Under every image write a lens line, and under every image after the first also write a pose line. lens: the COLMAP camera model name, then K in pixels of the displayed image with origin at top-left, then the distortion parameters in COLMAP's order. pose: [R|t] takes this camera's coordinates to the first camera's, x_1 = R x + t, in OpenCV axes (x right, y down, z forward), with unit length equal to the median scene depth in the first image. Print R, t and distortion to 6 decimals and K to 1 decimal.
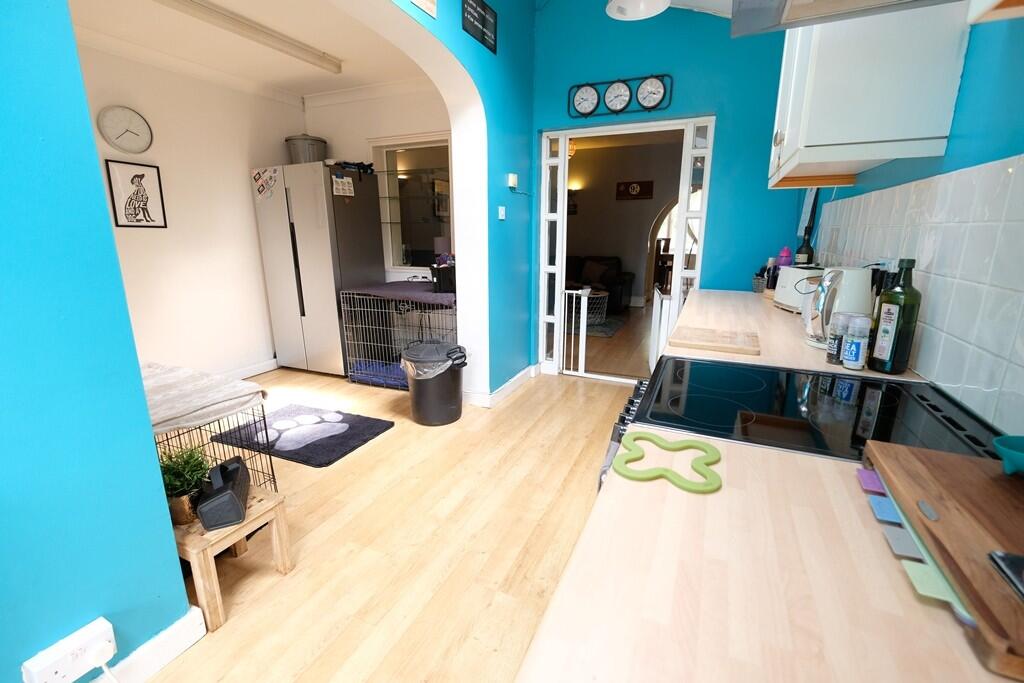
lens RADIAL K [[447.2, 0, 512.7], [0, 447.2, 334.7], [0, 0, 1]] dist [-0.002351, -0.000426]
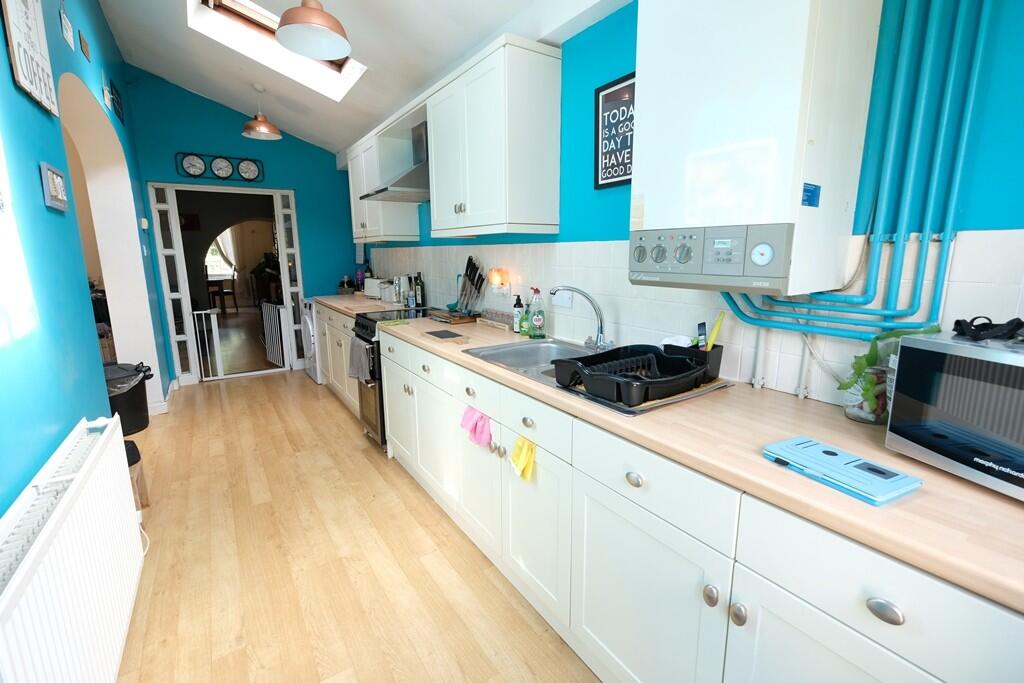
lens RADIAL K [[447.2, 0, 514.2], [0, 447.2, 337.0], [0, 0, 1]] dist [-0.002351, -0.000426]
pose [[0.530901, -0.164268, 0.831360, -0.536937], [0.200051, 0.977600, 0.065412, 0.076893], [-0.823482, 0.131587, 0.551871, -0.460244]]
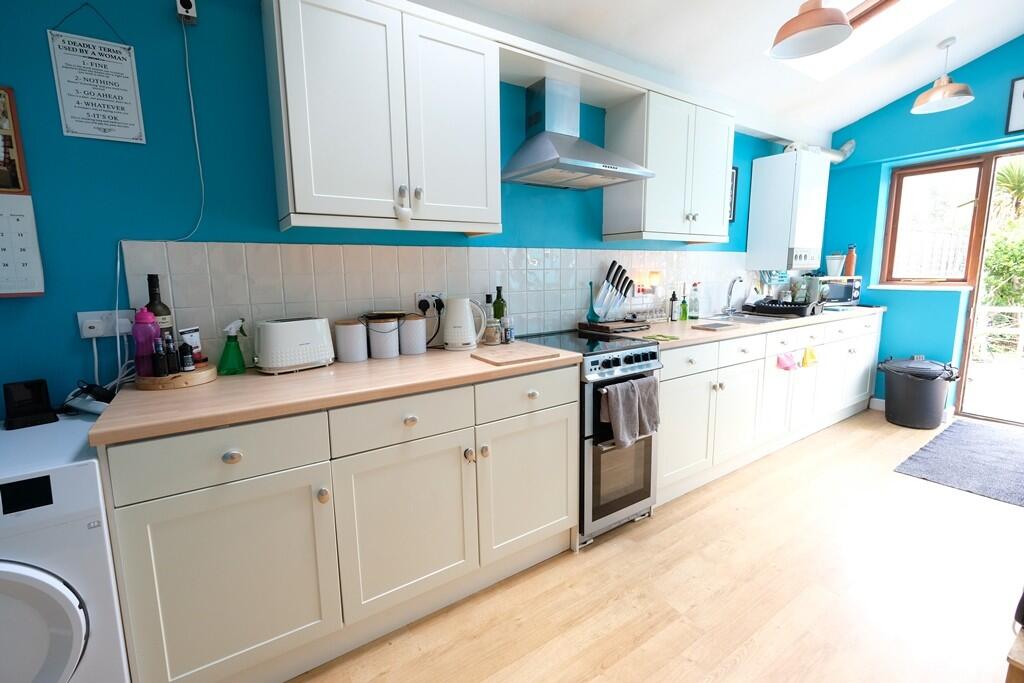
lens RADIAL K [[447.2, 0, 513.1], [0, 447.2, 337.3], [0, 0, 1]] dist [-0.002351, -0.000426]
pose [[-0.845586, -0.076808, 0.528284, -0.103533], [0.128502, 0.931212, 0.341073, -0.223551], [-0.518142, 0.356292, -0.777551, 0.917941]]
